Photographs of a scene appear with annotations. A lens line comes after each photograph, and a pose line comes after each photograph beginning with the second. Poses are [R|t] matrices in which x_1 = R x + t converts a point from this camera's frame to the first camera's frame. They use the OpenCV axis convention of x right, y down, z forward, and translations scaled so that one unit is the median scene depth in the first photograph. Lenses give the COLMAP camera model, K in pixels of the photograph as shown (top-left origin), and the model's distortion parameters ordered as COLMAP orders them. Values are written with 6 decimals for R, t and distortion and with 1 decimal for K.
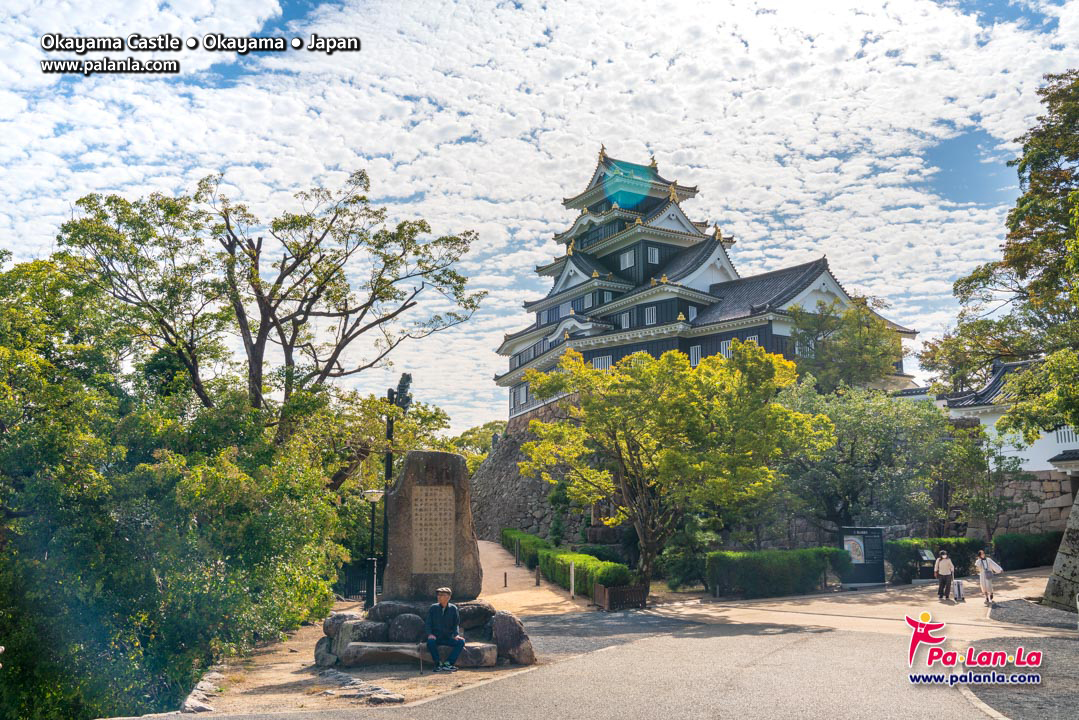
lens RADIAL K [[1018.4, 0, 539.6], [0, 1018.4, 356.9], [0, 0, 1]] dist [0.004938, 0.000000]
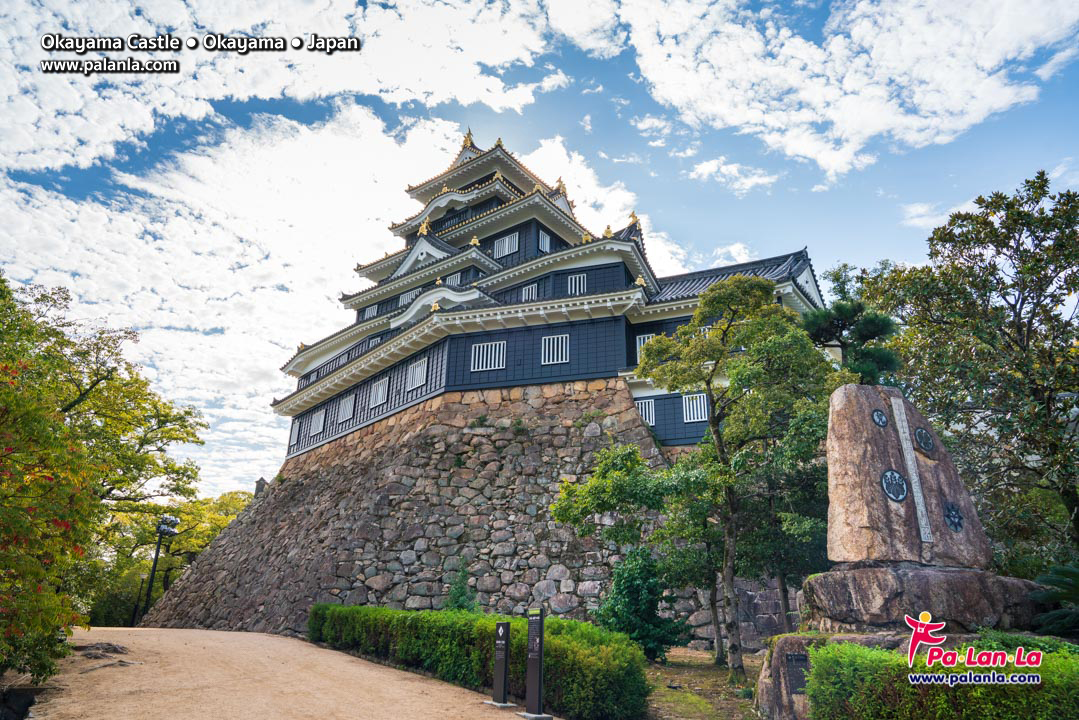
lens RADIAL K [[720.4, 0, 539.7], [0, 720.4, 366.3], [0, 0, 1]] dist [-0.014974, 0.010877]
pose [[0.920265, 0.167554, 0.353606, -0.067033], [-0.091786, 0.970904, -0.221183, 0.111727], [-0.380377, 0.171091, 0.908868, 0.571785]]
